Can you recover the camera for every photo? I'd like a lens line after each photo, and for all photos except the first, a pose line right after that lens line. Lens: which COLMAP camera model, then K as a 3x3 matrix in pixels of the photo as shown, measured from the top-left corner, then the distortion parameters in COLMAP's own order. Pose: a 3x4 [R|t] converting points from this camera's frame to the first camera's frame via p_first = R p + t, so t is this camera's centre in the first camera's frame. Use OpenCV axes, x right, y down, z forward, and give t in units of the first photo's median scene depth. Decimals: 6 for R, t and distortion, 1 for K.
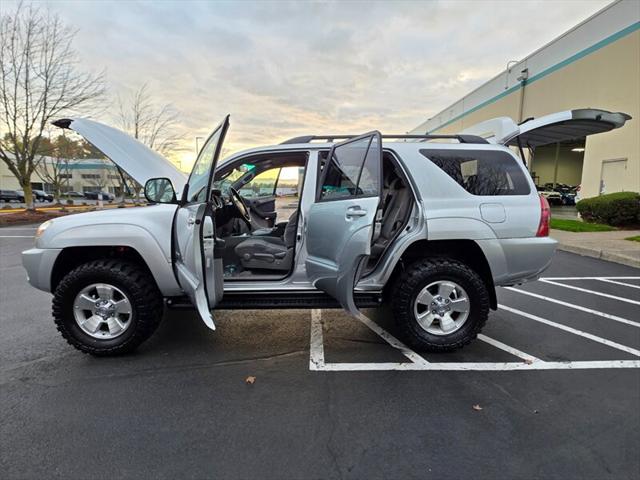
lens RADIAL K [[354.5, 0, 320.4], [0, 354.5, 236.5], [0, 0, 1]] dist [0.000078, -0.000066]
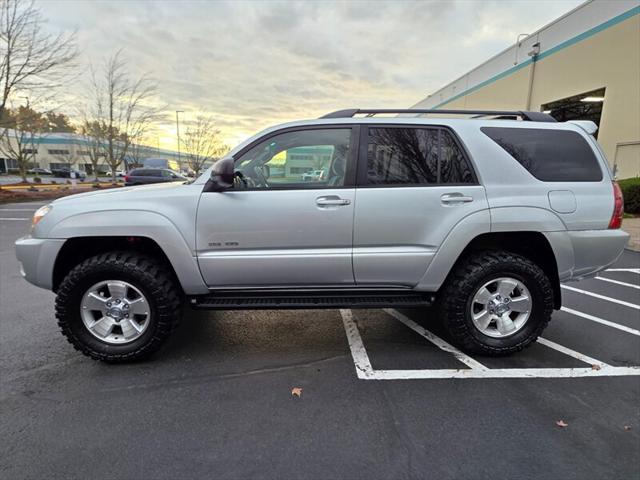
lens RADIAL K [[371.6, 0, 320.0], [0, 371.6, 240.0], [0, 0, 1]] dist [0.000610, -0.000009]
pose [[0.999264, 0.006520, 0.037811, -0.150999], [-0.008578, 0.998476, 0.054521, -0.016107], [-0.037398, -0.054805, 0.997796, 0.091504]]
